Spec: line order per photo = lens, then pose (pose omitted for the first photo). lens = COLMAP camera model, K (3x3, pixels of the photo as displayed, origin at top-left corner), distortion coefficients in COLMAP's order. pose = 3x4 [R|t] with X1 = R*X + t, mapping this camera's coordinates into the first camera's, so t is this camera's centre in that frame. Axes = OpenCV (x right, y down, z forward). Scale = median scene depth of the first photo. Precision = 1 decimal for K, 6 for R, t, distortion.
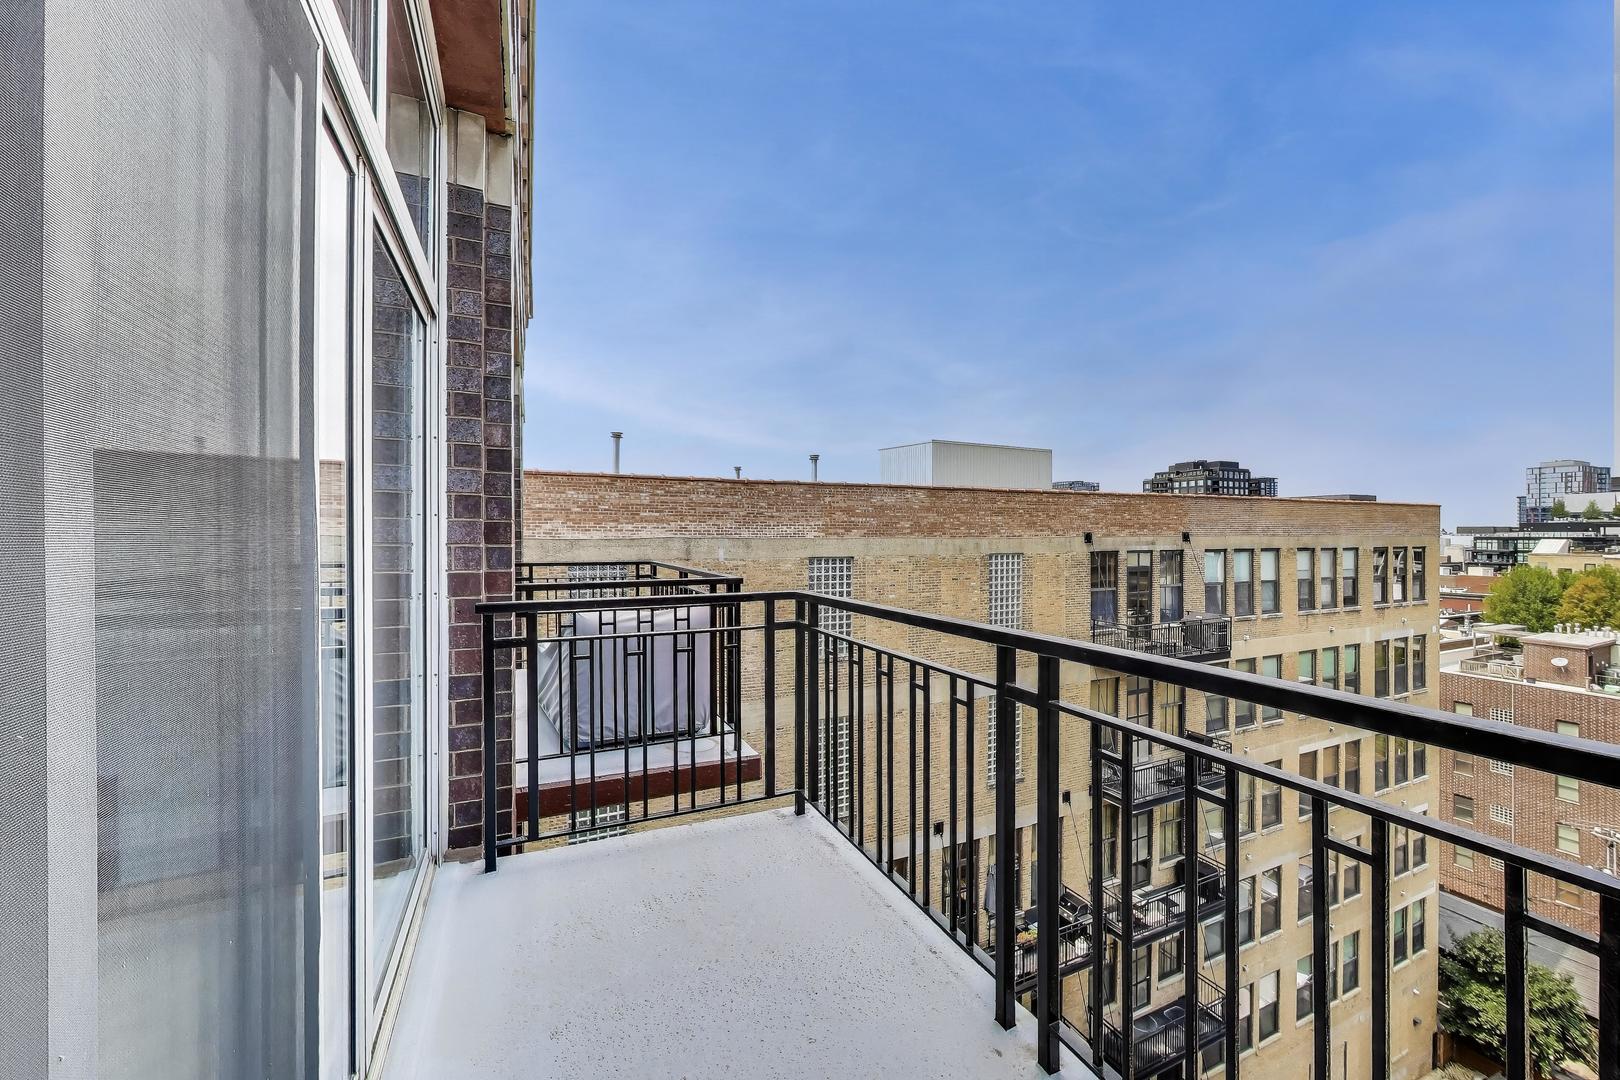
lens RADIAL K [[601.9, 0, 804.1], [0, 601.9, 541.7], [0, 0, 1]] dist [0.001566, 0.000110]
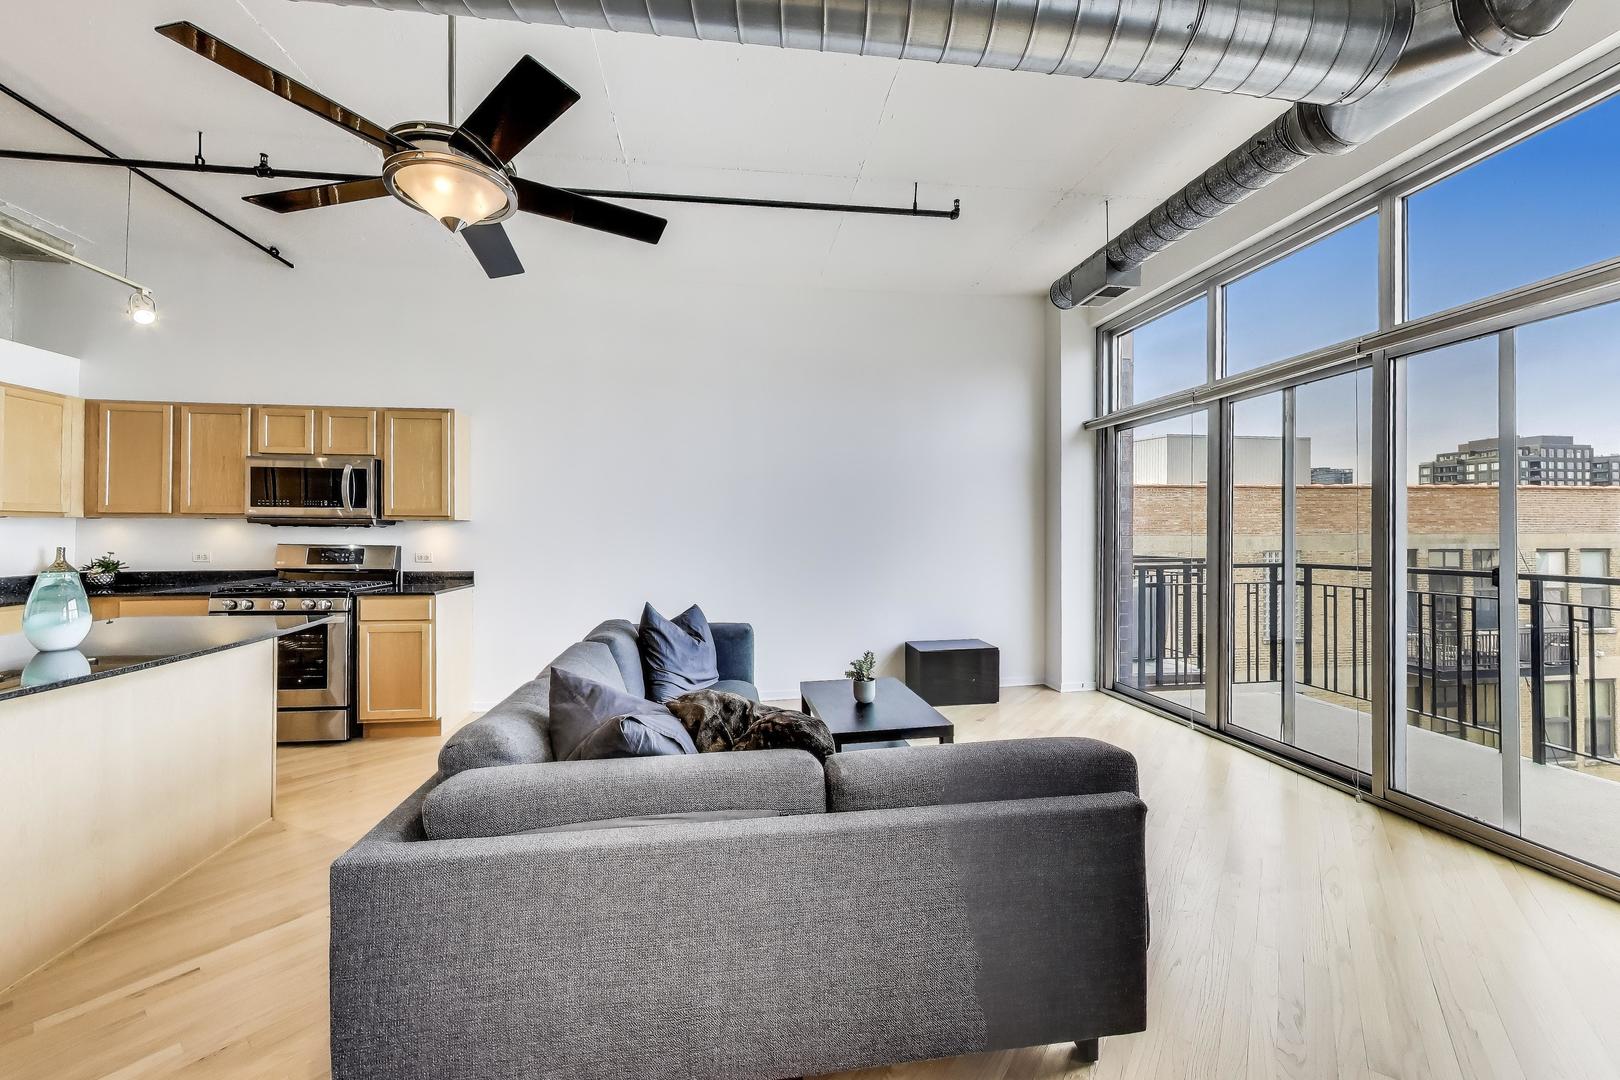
lens RADIAL K [[601.9, 0, 814.8], [0, 601.9, 530.4], [0, 0, 1]] dist [0.001566, 0.000110]
pose [[0.962451, -0.000386, -0.271455, -0.107127], [-0.003241, 0.999911, -0.012913, 0.001142], [0.271436, 0.013308, 0.962364, -0.127957]]
